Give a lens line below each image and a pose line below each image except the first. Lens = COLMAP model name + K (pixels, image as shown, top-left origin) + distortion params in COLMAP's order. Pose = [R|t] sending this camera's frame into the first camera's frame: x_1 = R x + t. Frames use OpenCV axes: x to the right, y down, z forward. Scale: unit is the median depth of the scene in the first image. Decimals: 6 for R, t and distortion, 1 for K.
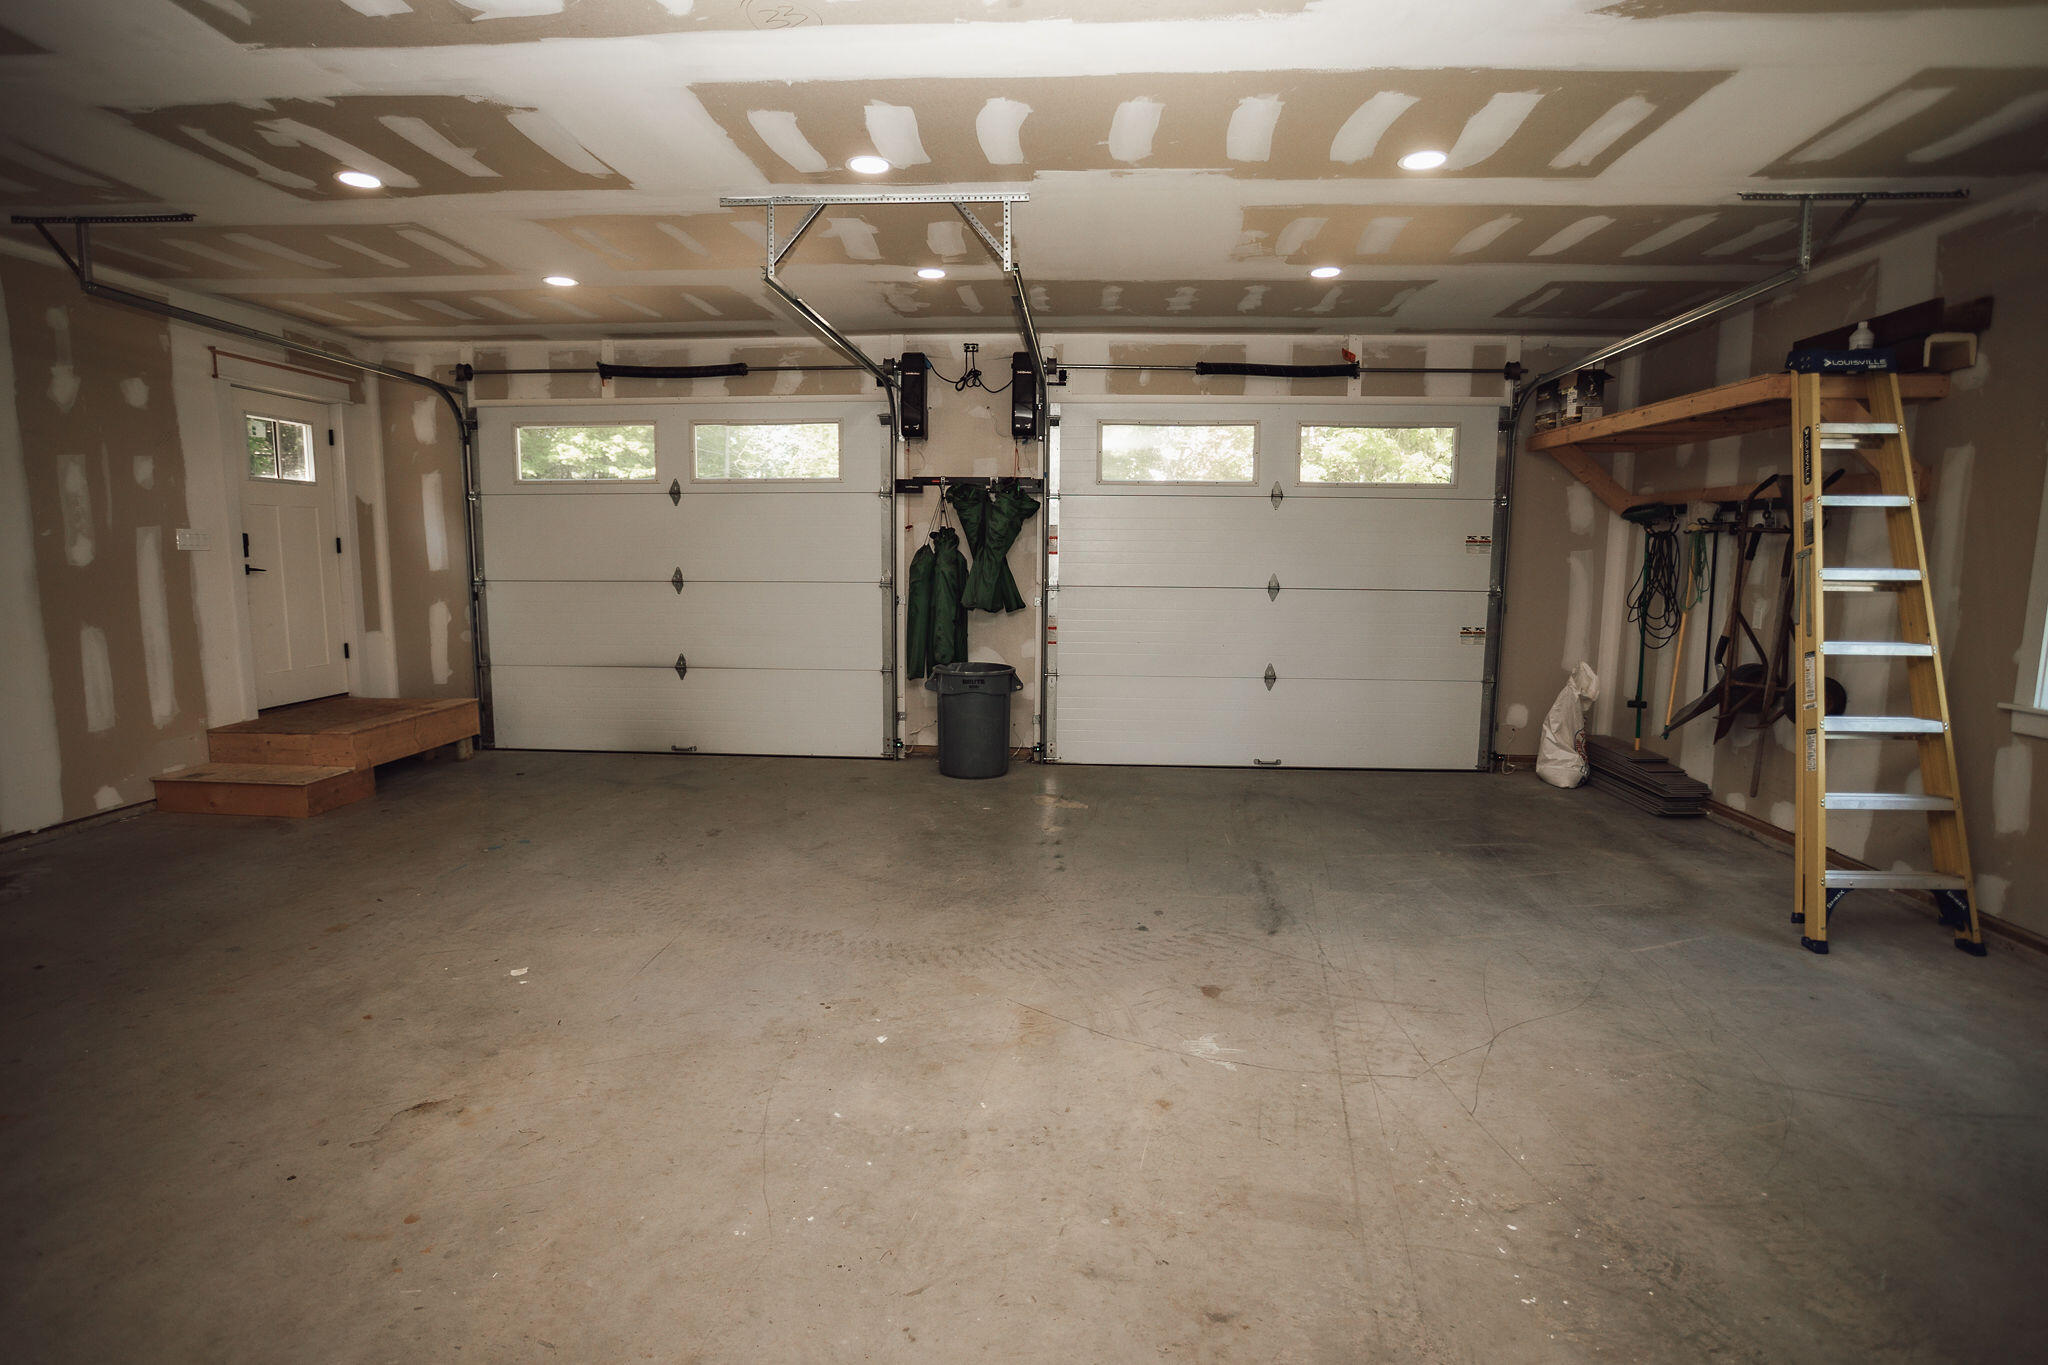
lens RADIAL K [[1031.5, 0, 1021.5], [0, 1031.5, 683.5], [0, 0, 1]] dist [-0.058794, 0.015570]
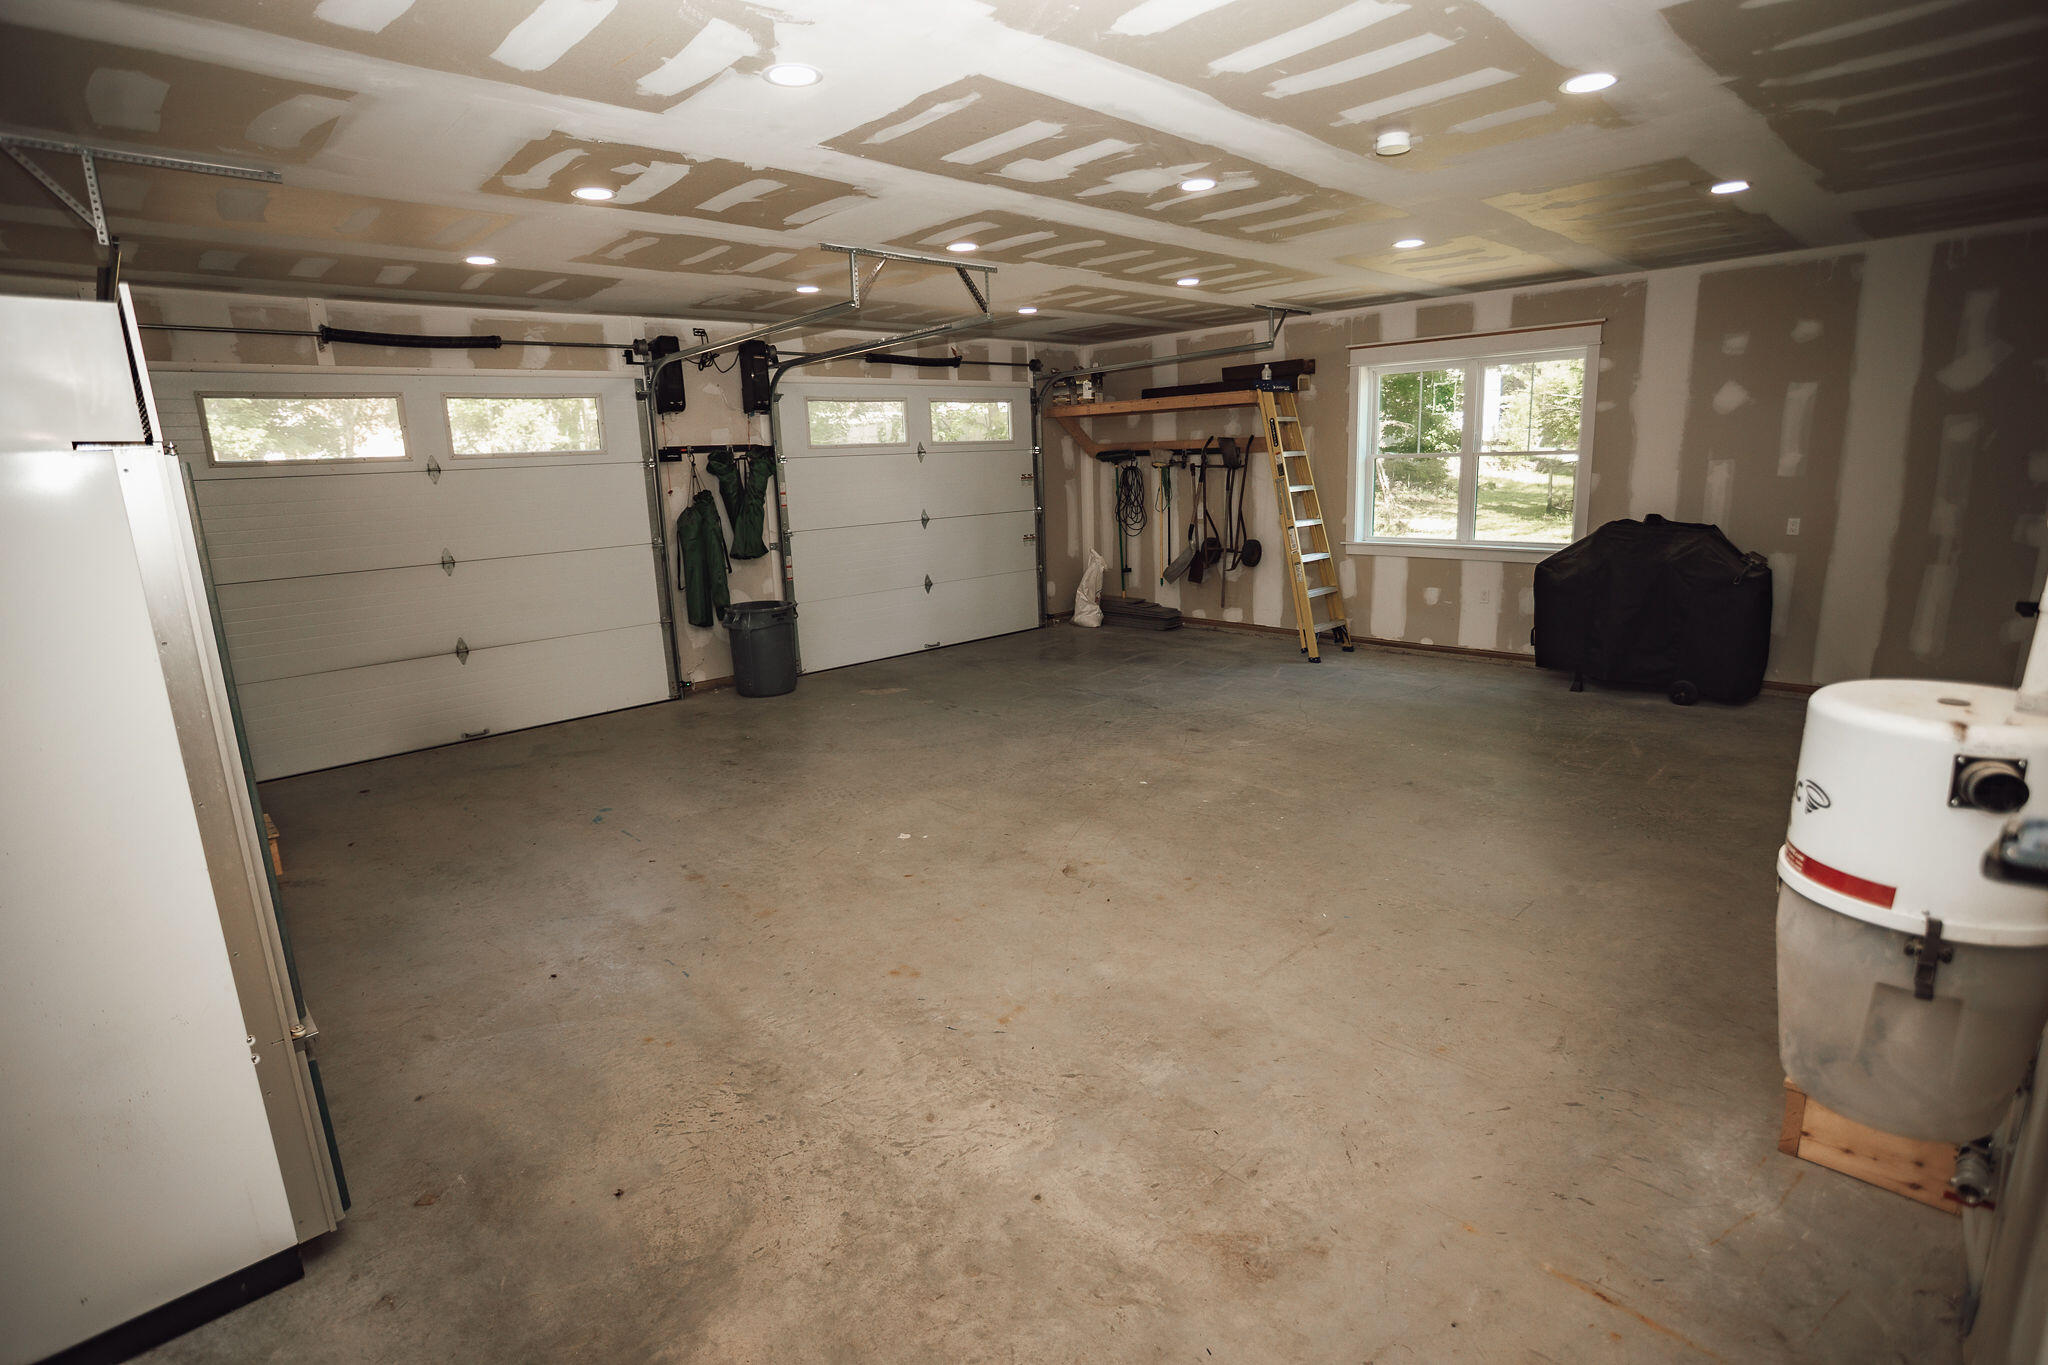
lens RADIAL K [[992.9, 0, 1018.0], [0, 992.9, 697.3], [0, 0, 1]] dist [-0.050414, 0.014050]
pose [[0.679253, -0.203979, 0.704988, -0.681270], [0.137383, 0.978959, 0.150882, -0.043462], [-0.720931, -0.005633, 0.692984, -0.024620]]
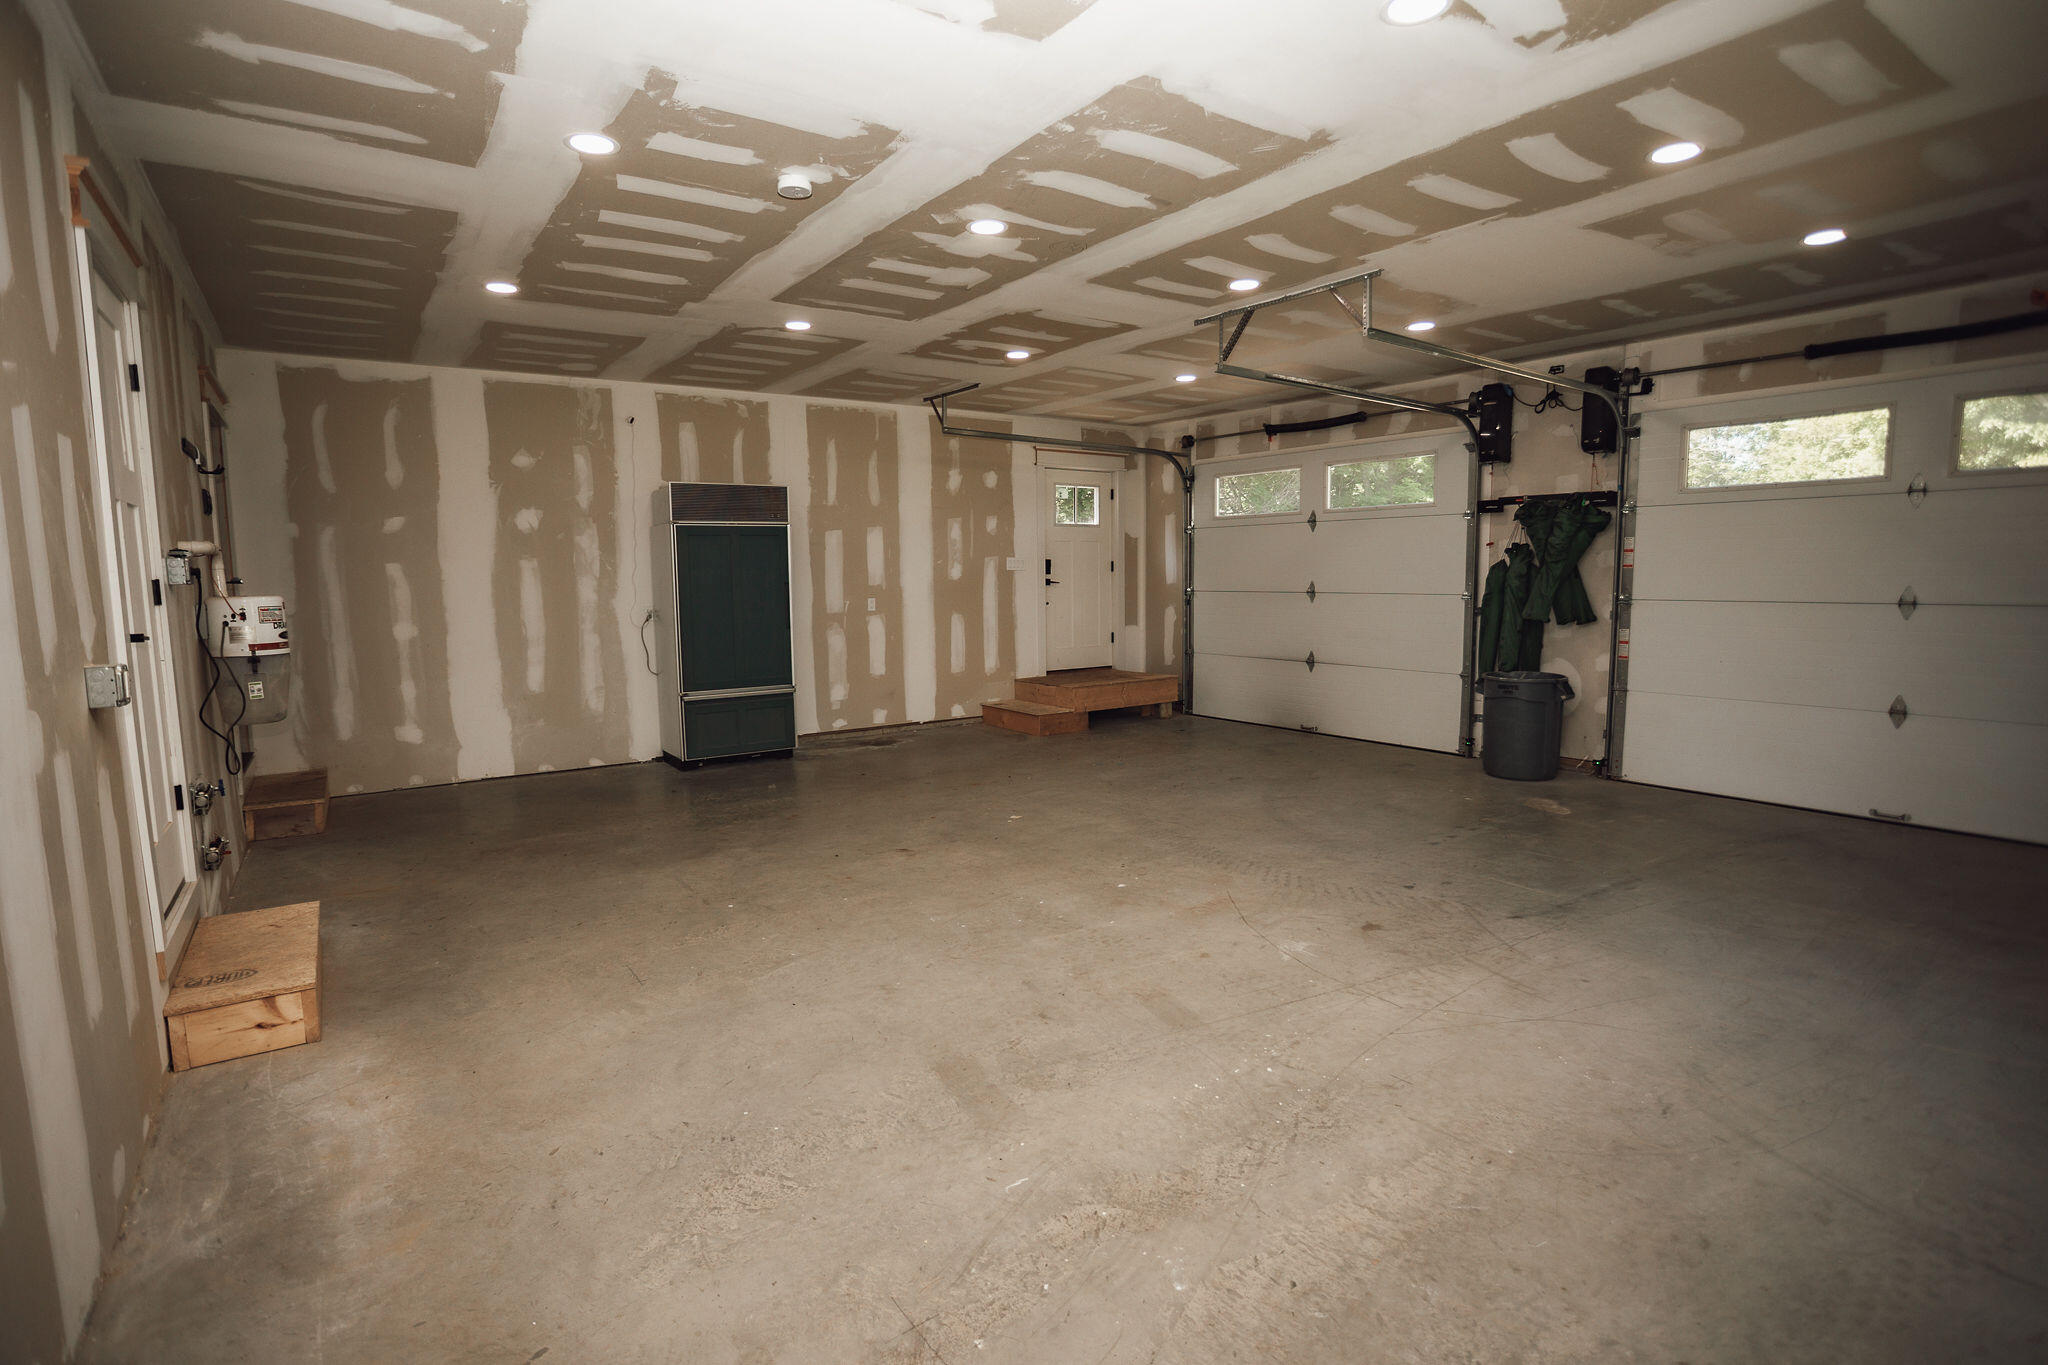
lens RADIAL K [[992.9, 0, 1031.0], [0, 992.9, 694.9], [0, 0, 1]] dist [-0.050414, 0.014050]
pose [[0.634776, 0.079037, -0.768644, 0.405155], [-0.081583, 0.996050, 0.035045, 0.010557], [0.768378, 0.040463, 0.638716, -0.027540]]
